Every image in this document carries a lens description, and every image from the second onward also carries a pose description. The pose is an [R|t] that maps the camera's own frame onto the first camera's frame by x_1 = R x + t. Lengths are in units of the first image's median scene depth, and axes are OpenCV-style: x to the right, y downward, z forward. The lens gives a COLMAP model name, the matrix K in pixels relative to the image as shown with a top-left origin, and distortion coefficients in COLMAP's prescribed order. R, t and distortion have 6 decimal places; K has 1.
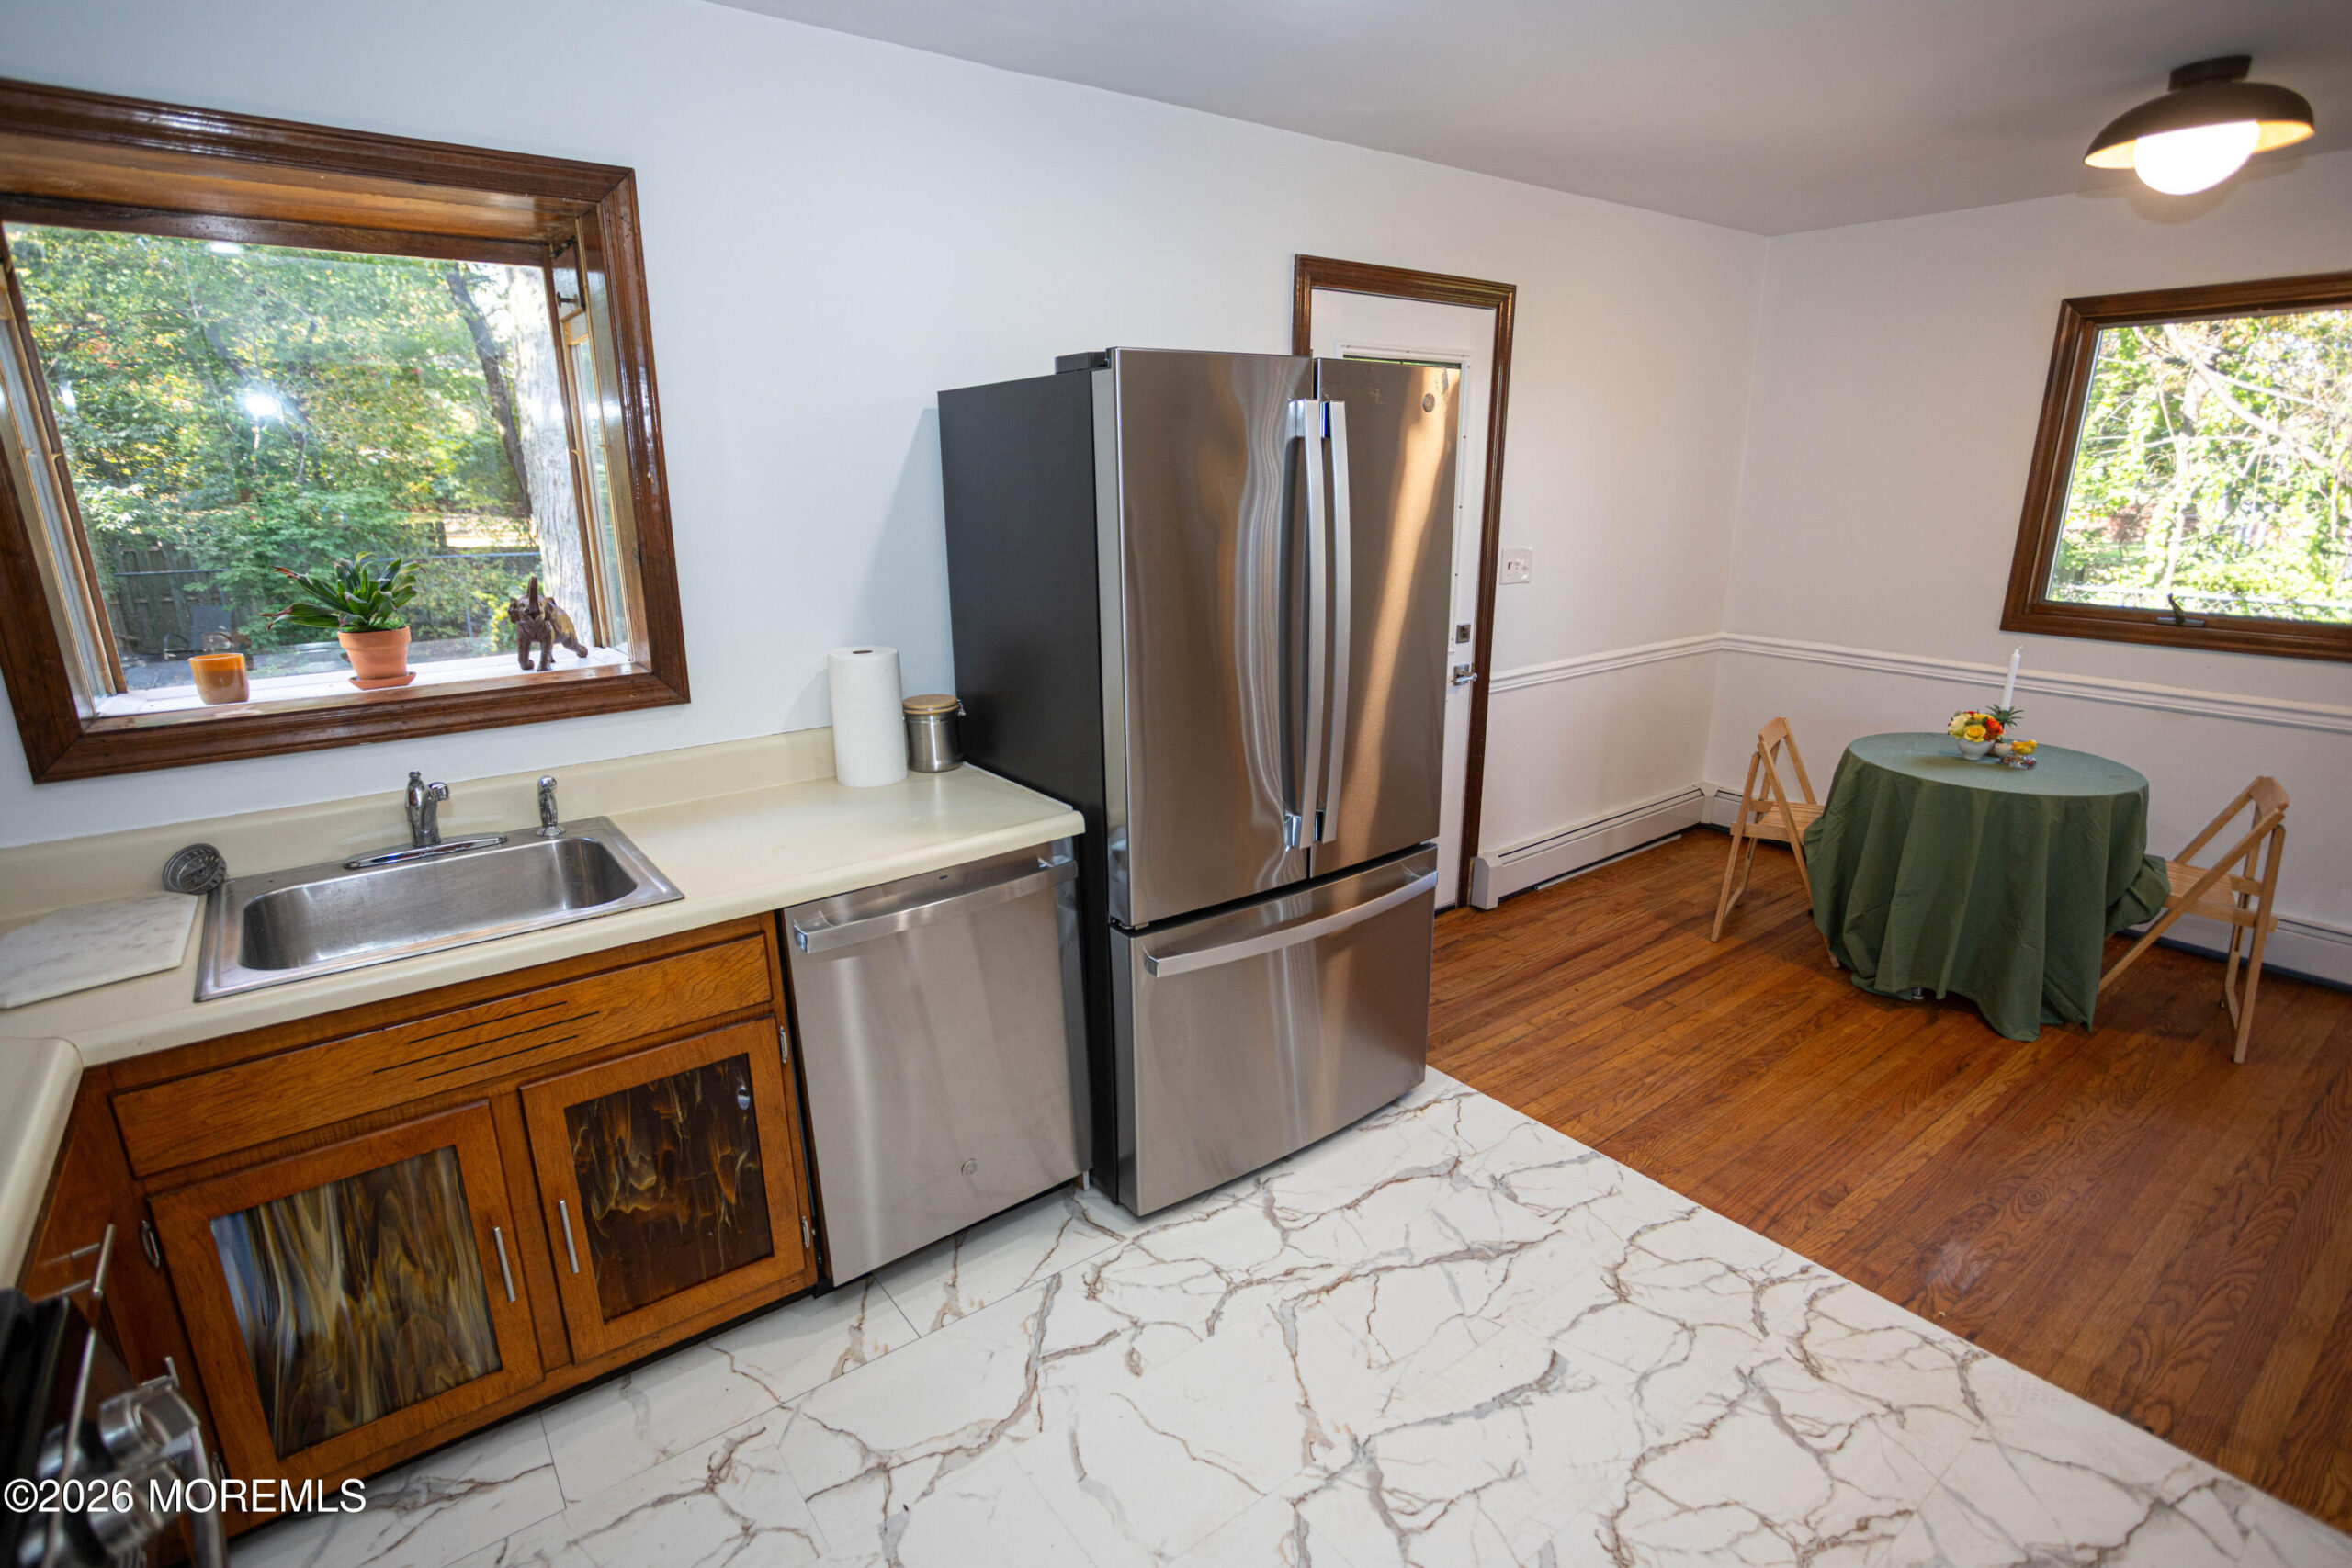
lens RADIAL K [[1144.1, 0, 1181.5], [0, 1144.1, 777.5], [0, 0, 1]] dist [-0.028956, 0.008100]
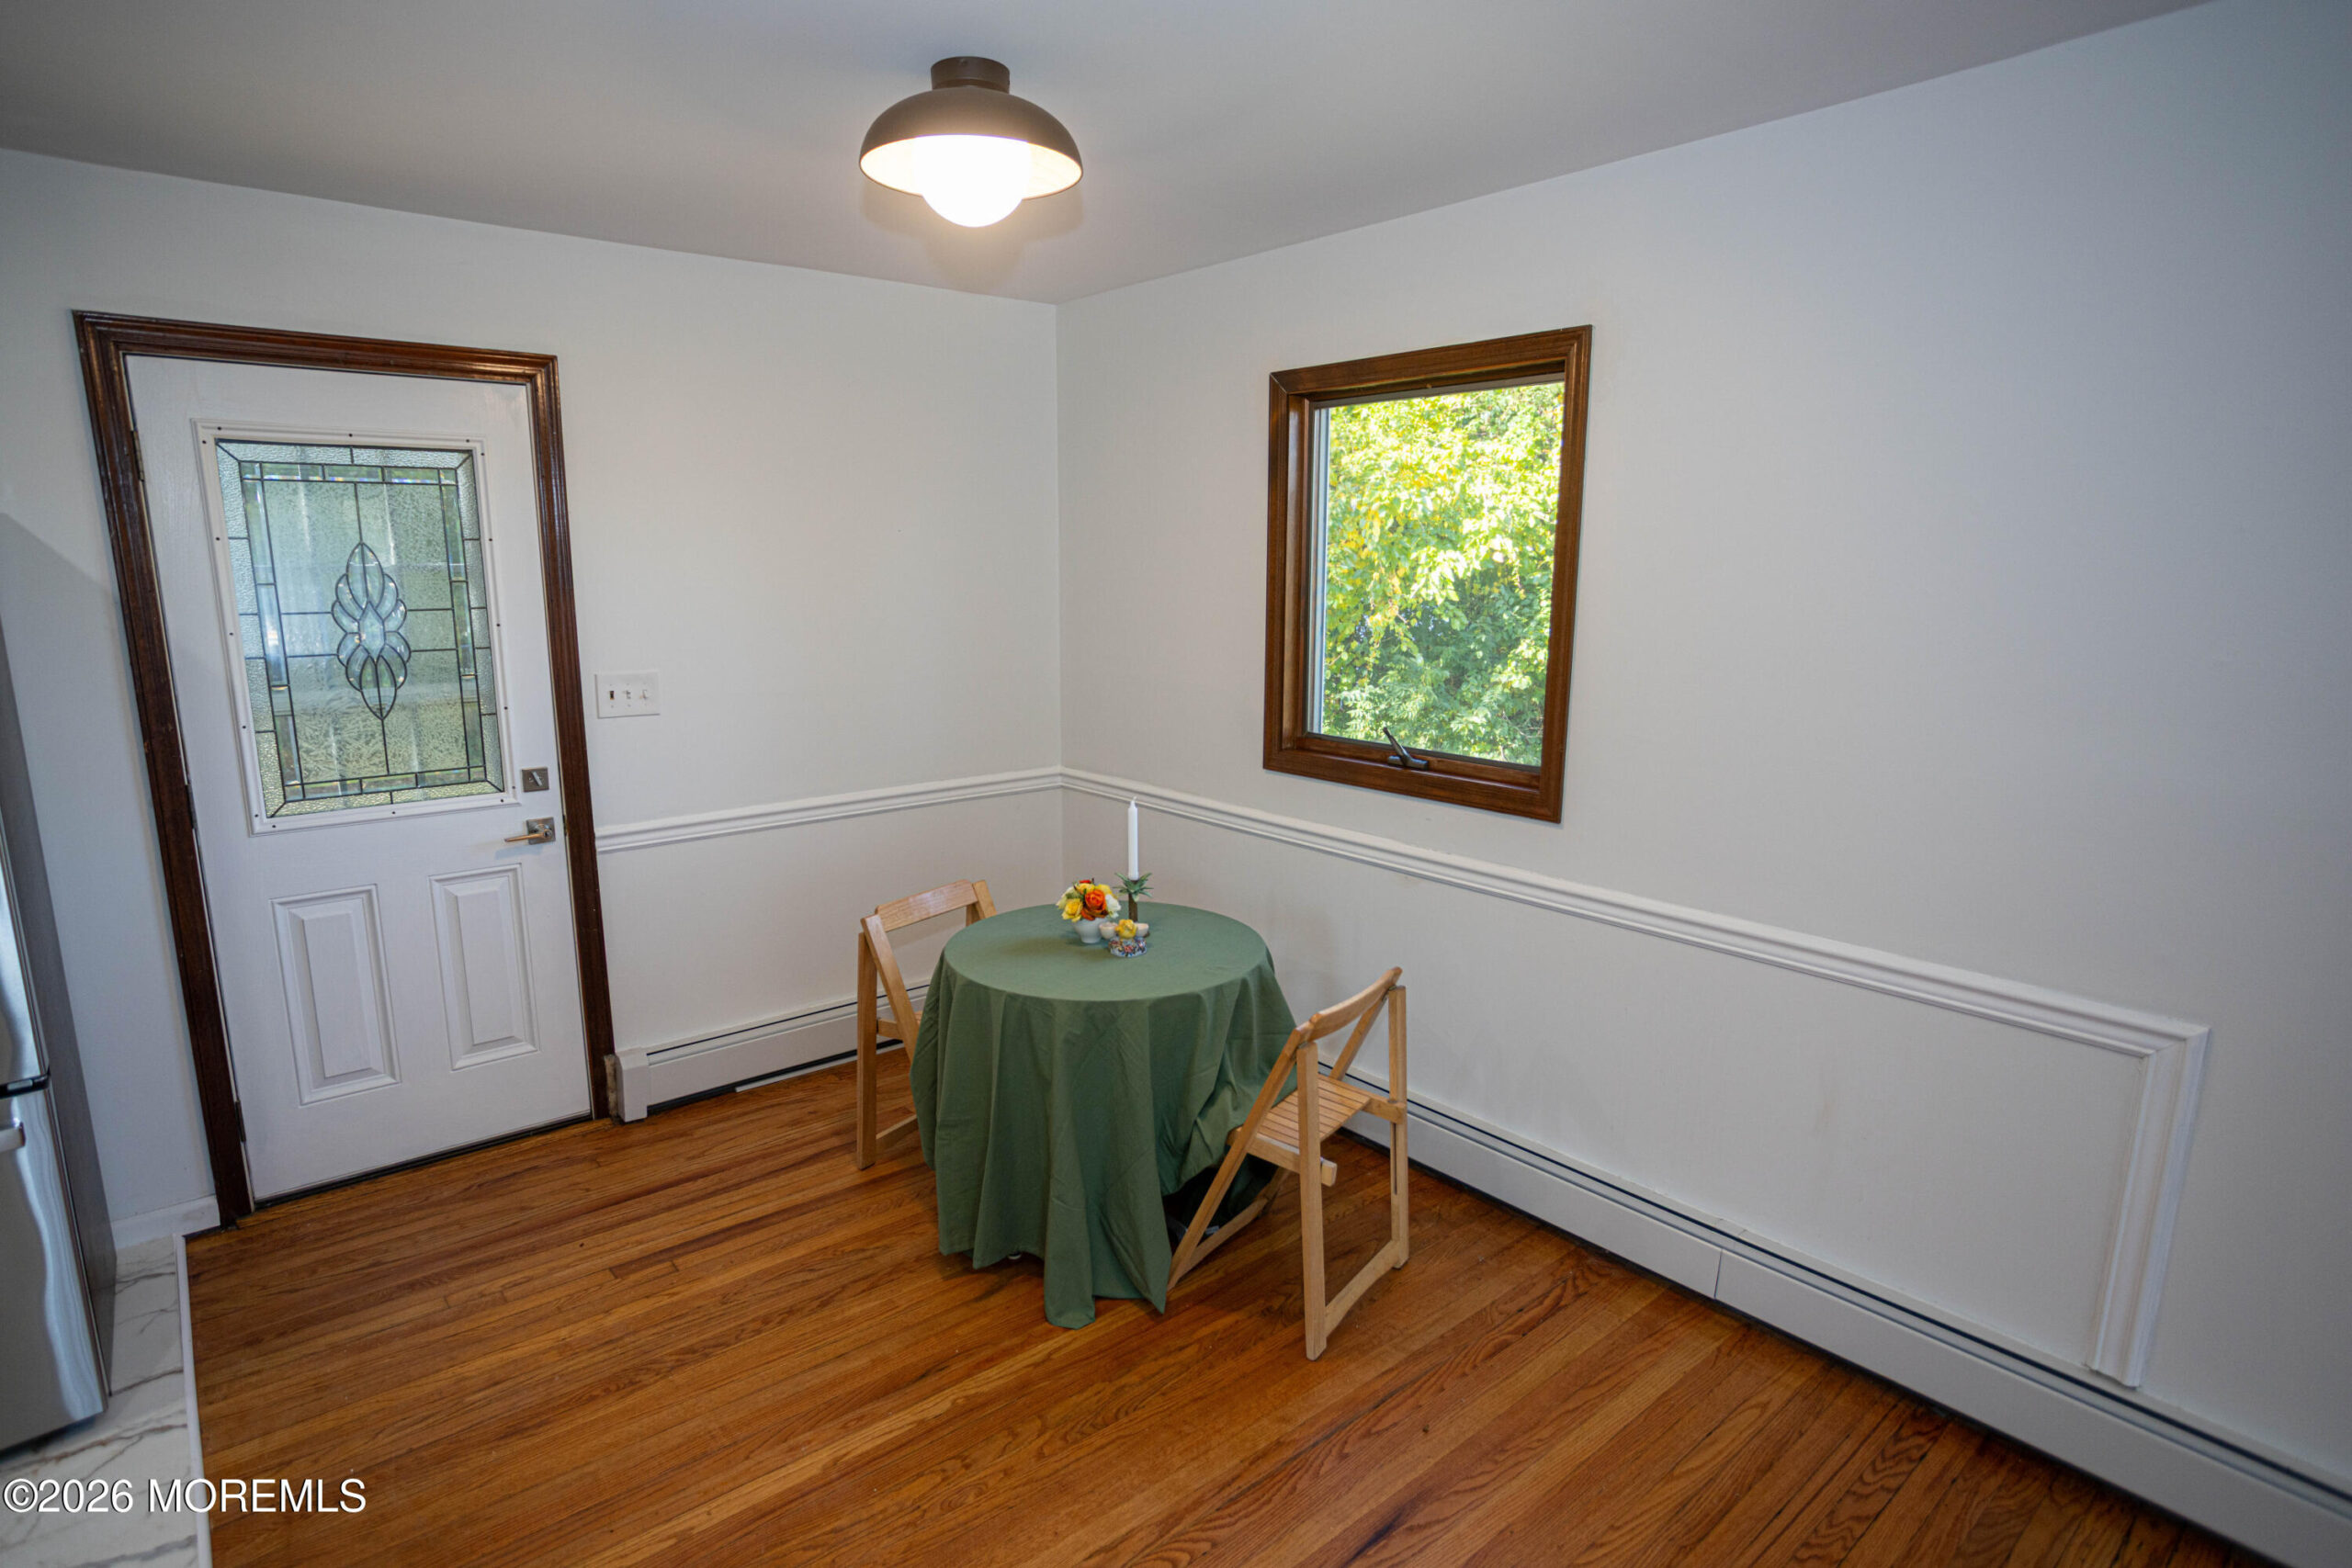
lens RADIAL K [[1219.5, 0, 1167.4], [0, 1219.5, 797.0], [0, 0, 1]] dist [-0.003718, -0.000042]
pose [[0.999889, -0.004151, 0.014296, 0.720353], [0.005216, 0.997148, -0.075295, -0.050280], [-0.013942, 0.075361, 0.997059, 0.150101]]
